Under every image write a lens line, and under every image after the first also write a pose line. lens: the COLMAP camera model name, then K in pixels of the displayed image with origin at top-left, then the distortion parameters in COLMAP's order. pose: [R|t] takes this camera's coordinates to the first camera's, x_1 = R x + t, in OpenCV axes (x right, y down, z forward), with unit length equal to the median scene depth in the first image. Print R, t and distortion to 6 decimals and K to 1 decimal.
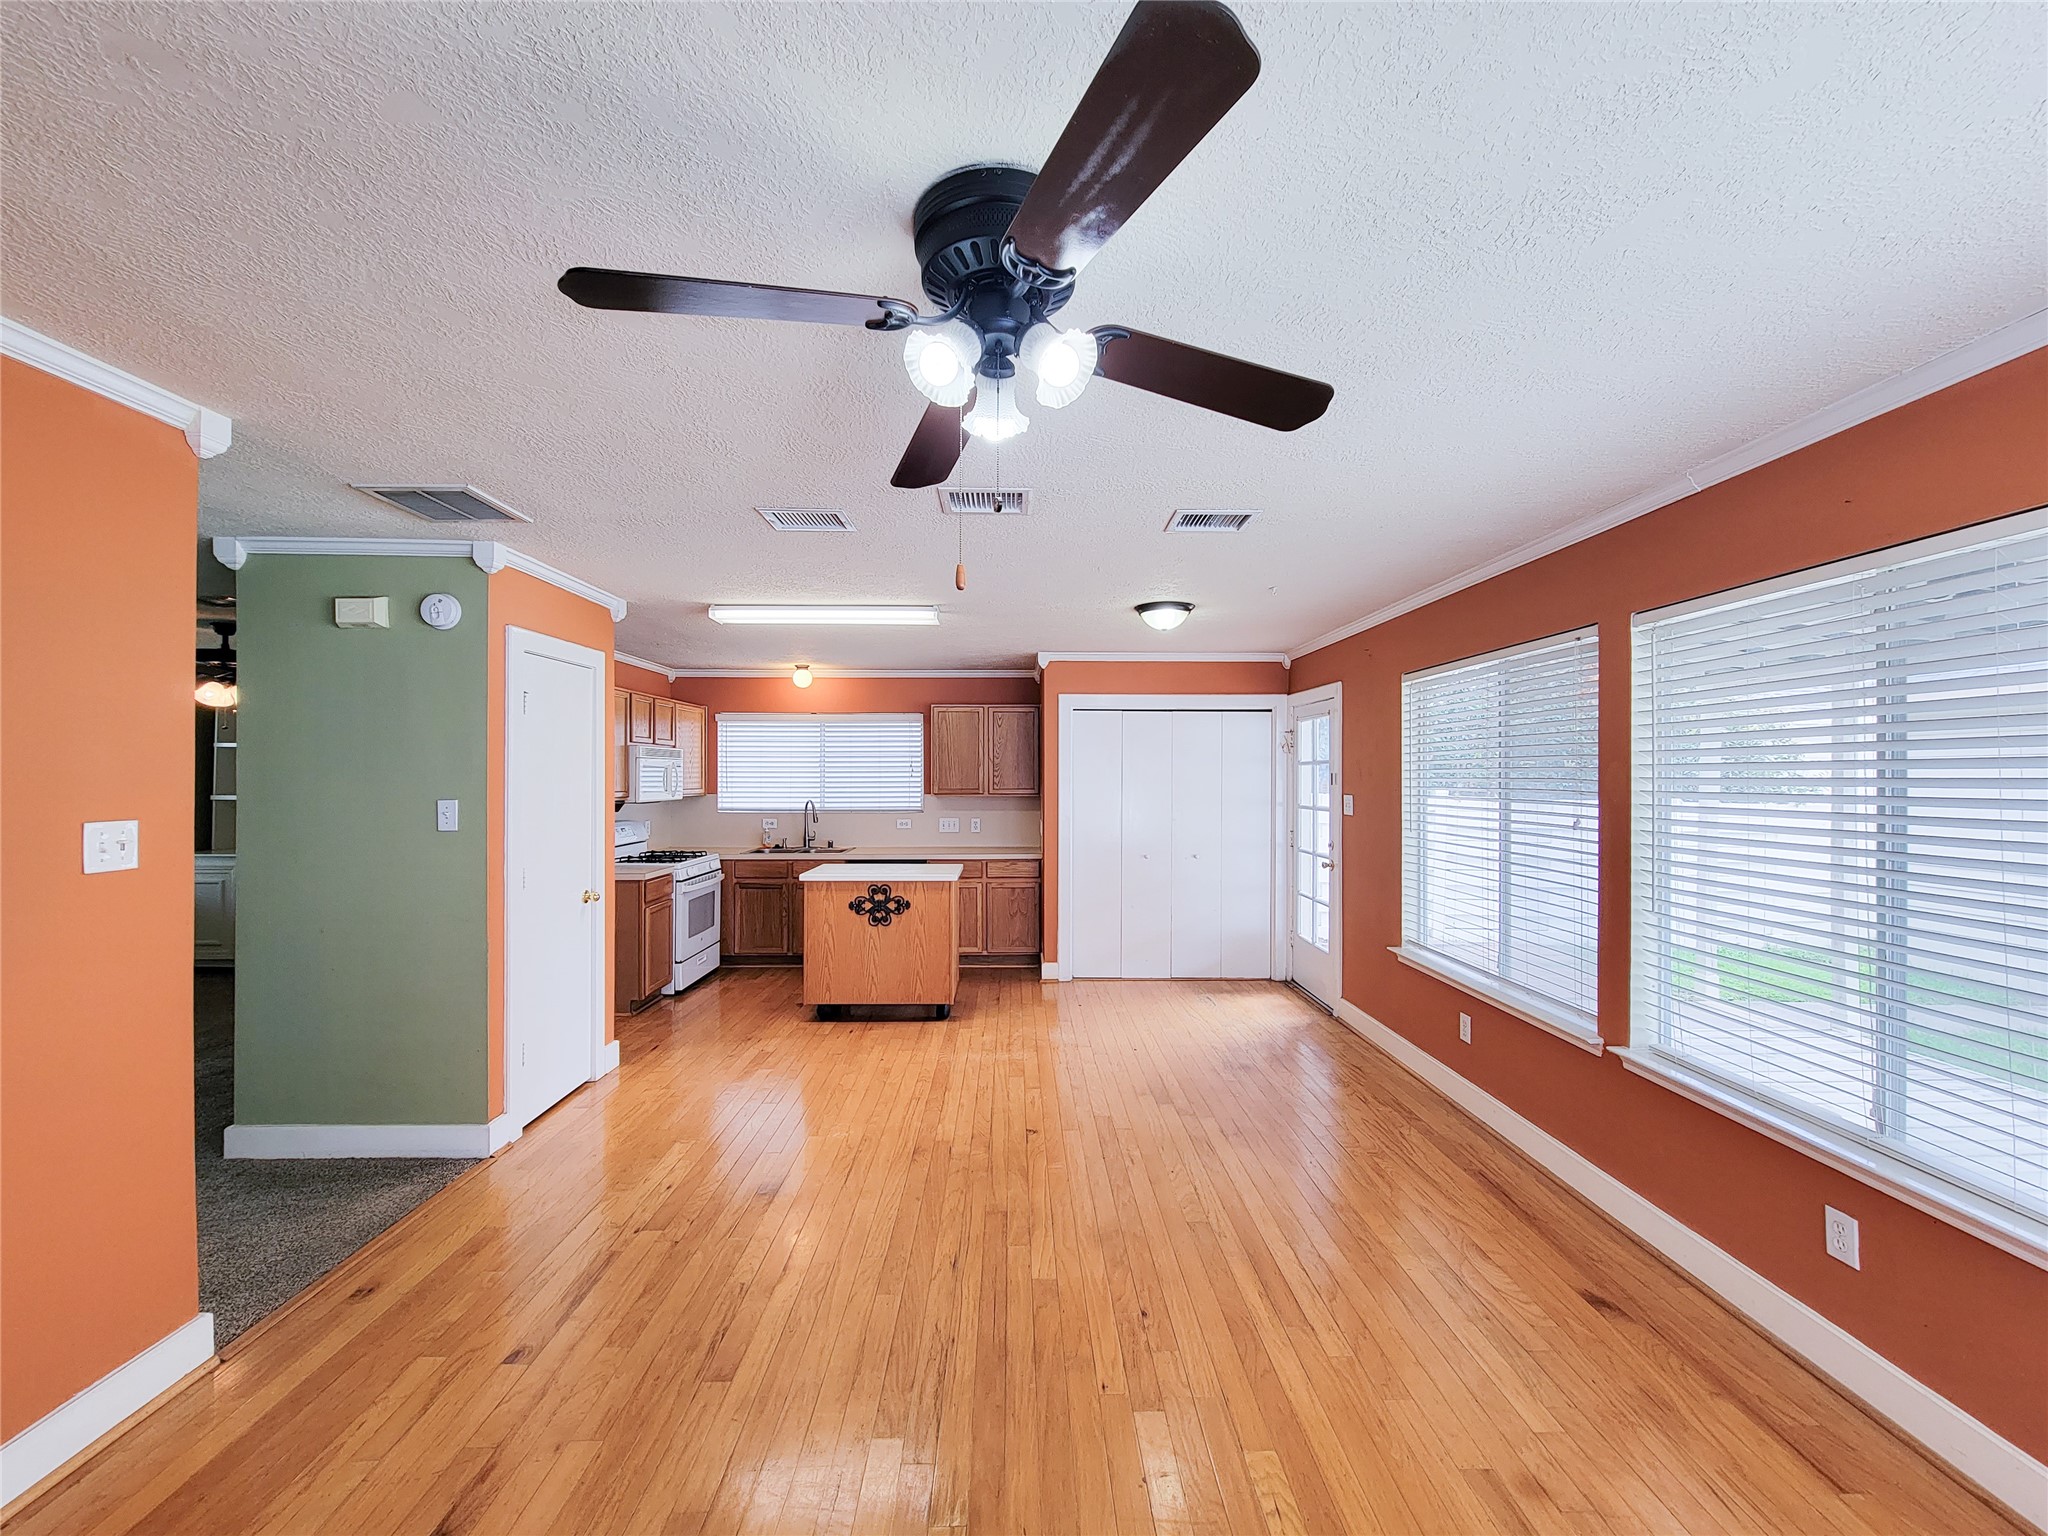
lens RADIAL K [[847.9, 0, 1010.4], [0, 847.9, 772.5], [0, 0, 1]] dist [0.001614, -0.001987]
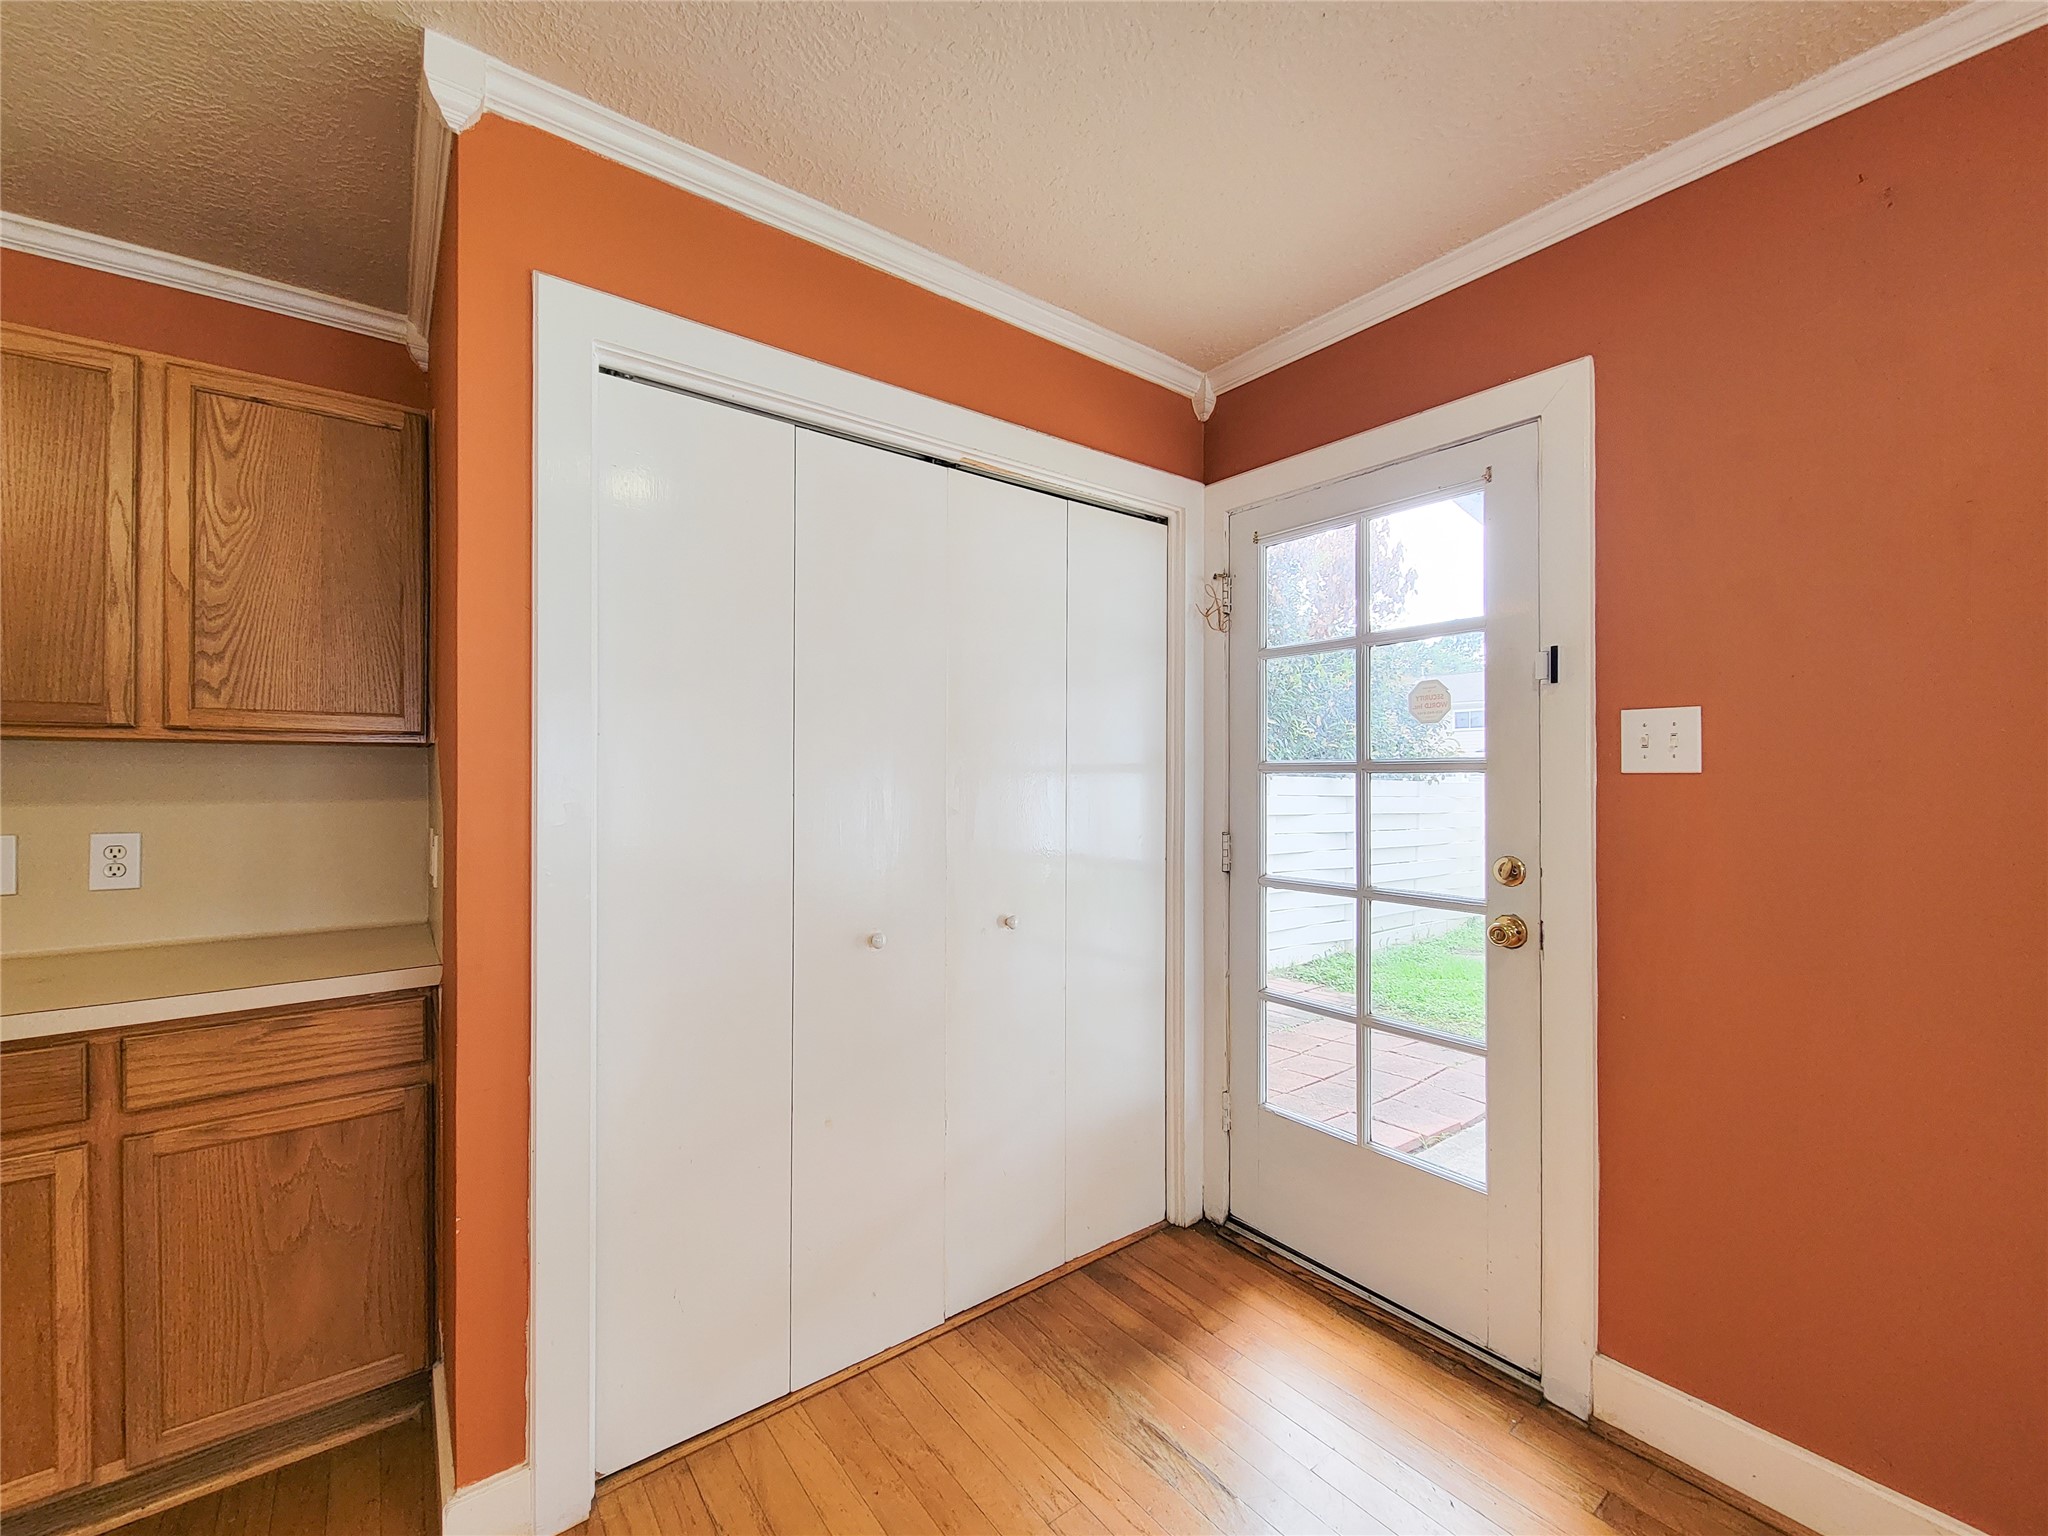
lens RADIAL K [[847.9, 0, 1024.4], [0, 847.9, 772.2], [0, 0, 1]] dist [0.001614, -0.001987]
pose [[0.792841, 0.003701, 0.609417, 0.025114], [-0.003346, 0.999993, -0.001721, 0.044608], [-0.609419, -0.000675, 0.792848, 0.807406]]
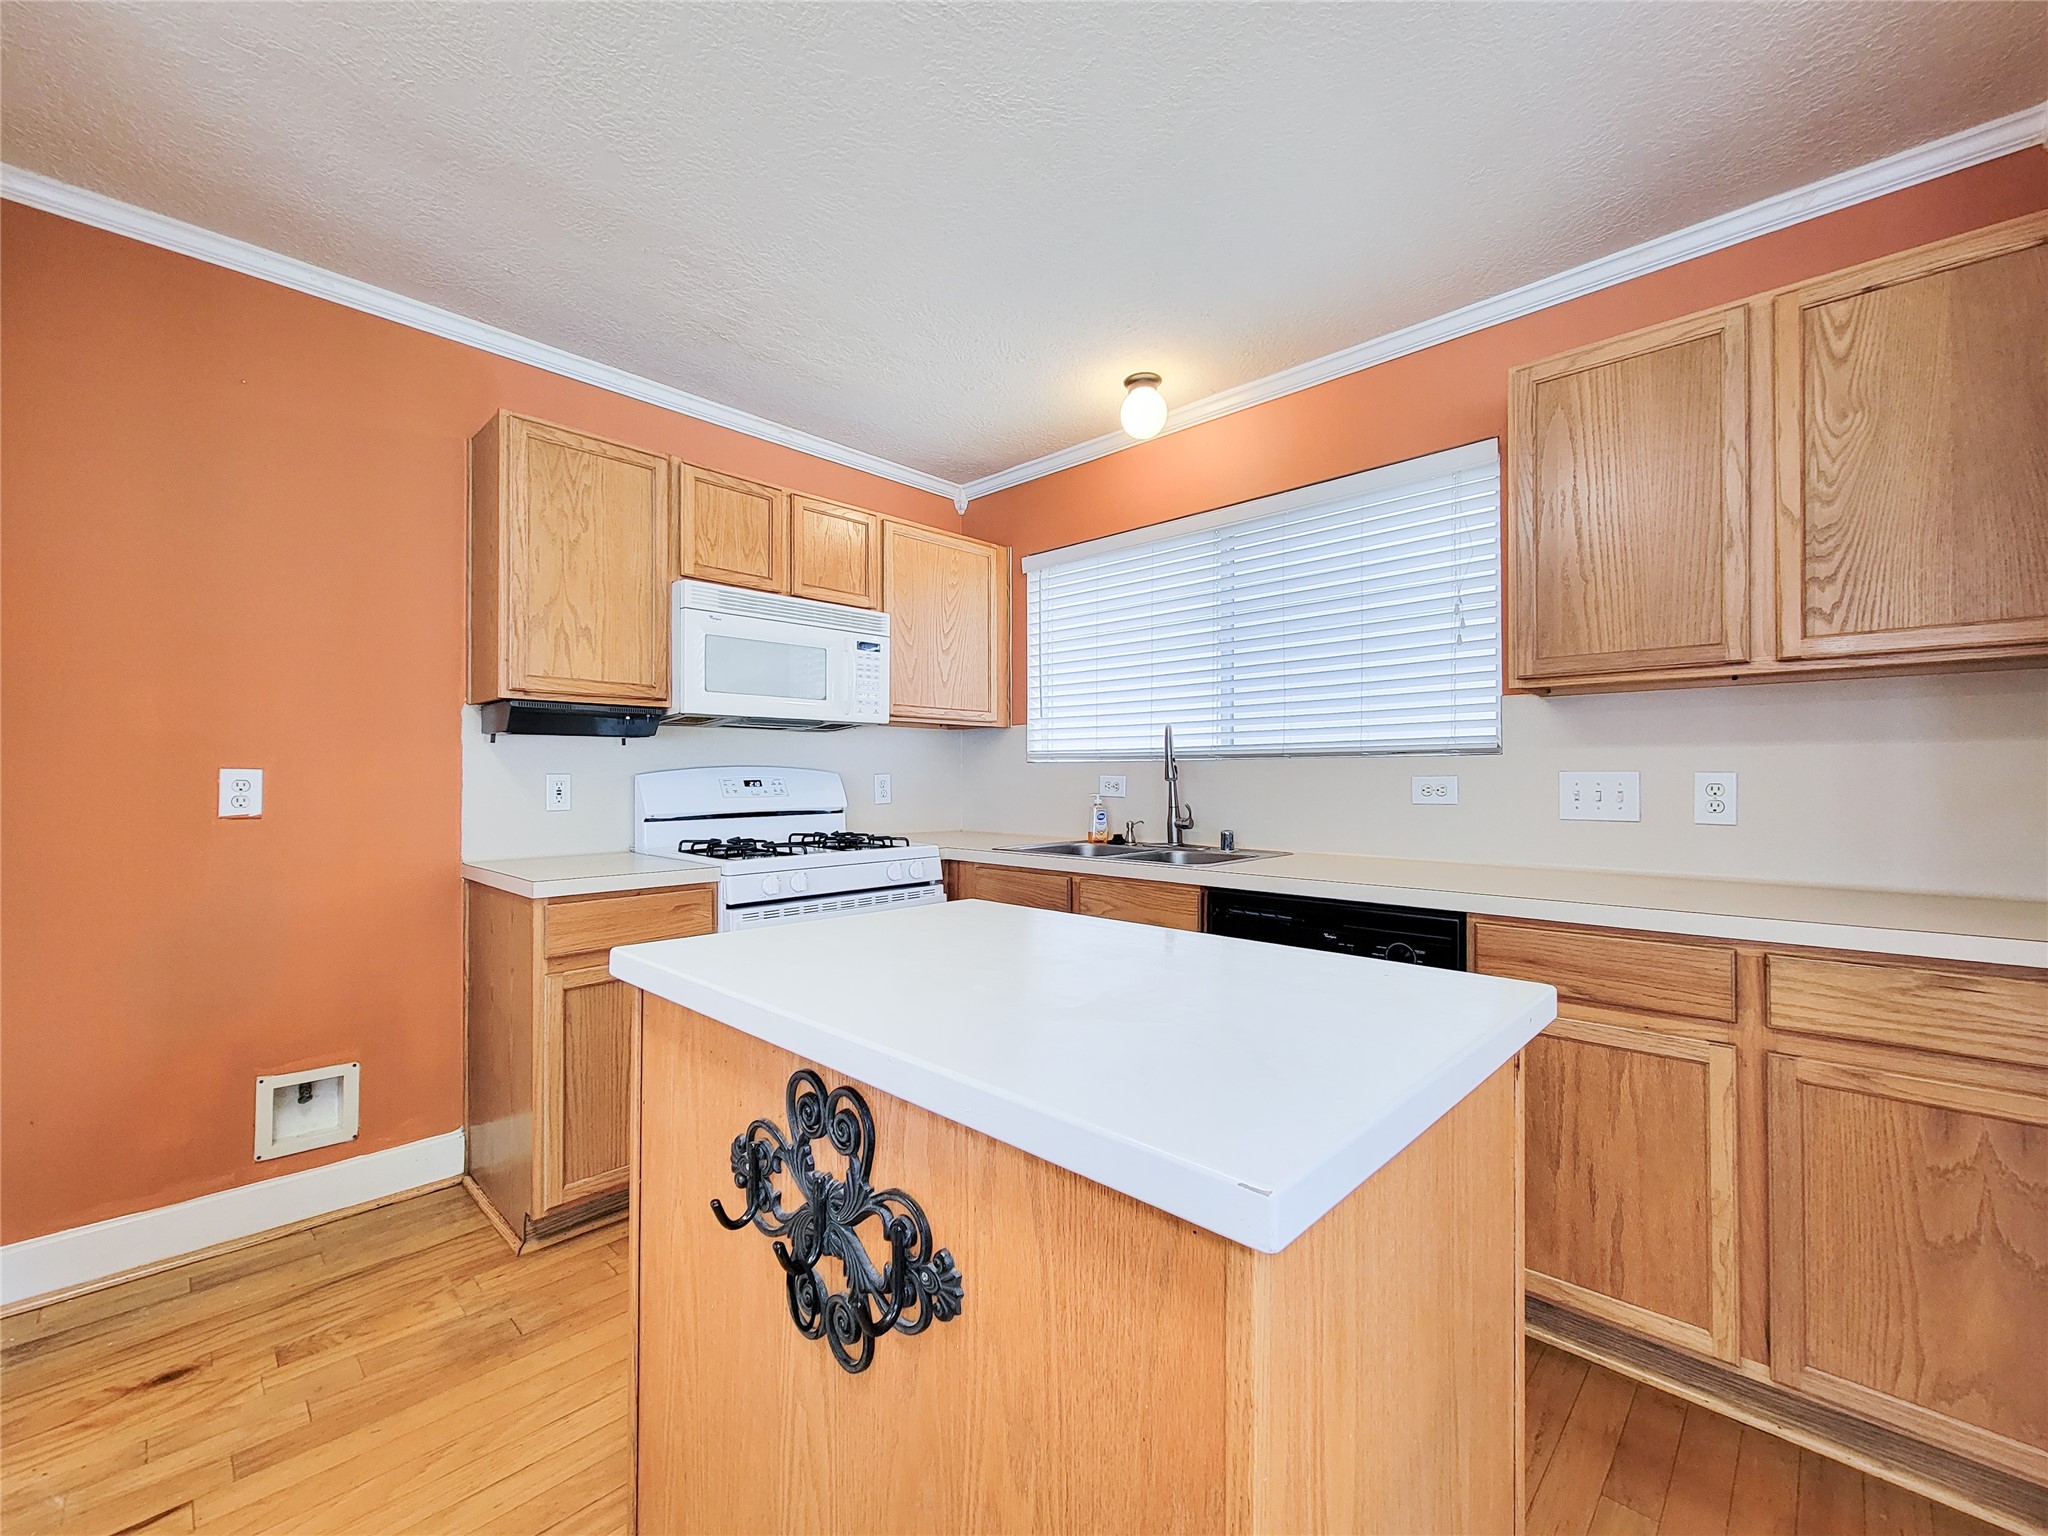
lens RADIAL K [[847.9, 0, 1019.3], [0, 847.9, 772.7], [0, 0, 1]] dist [0.001614, -0.001987]
pose [[0.723078, -0.001981, -0.690764, -0.018663], [0.002207, 0.999997, -0.000558, 0.068189], [0.690763, -0.001121, 0.723080, 0.826732]]
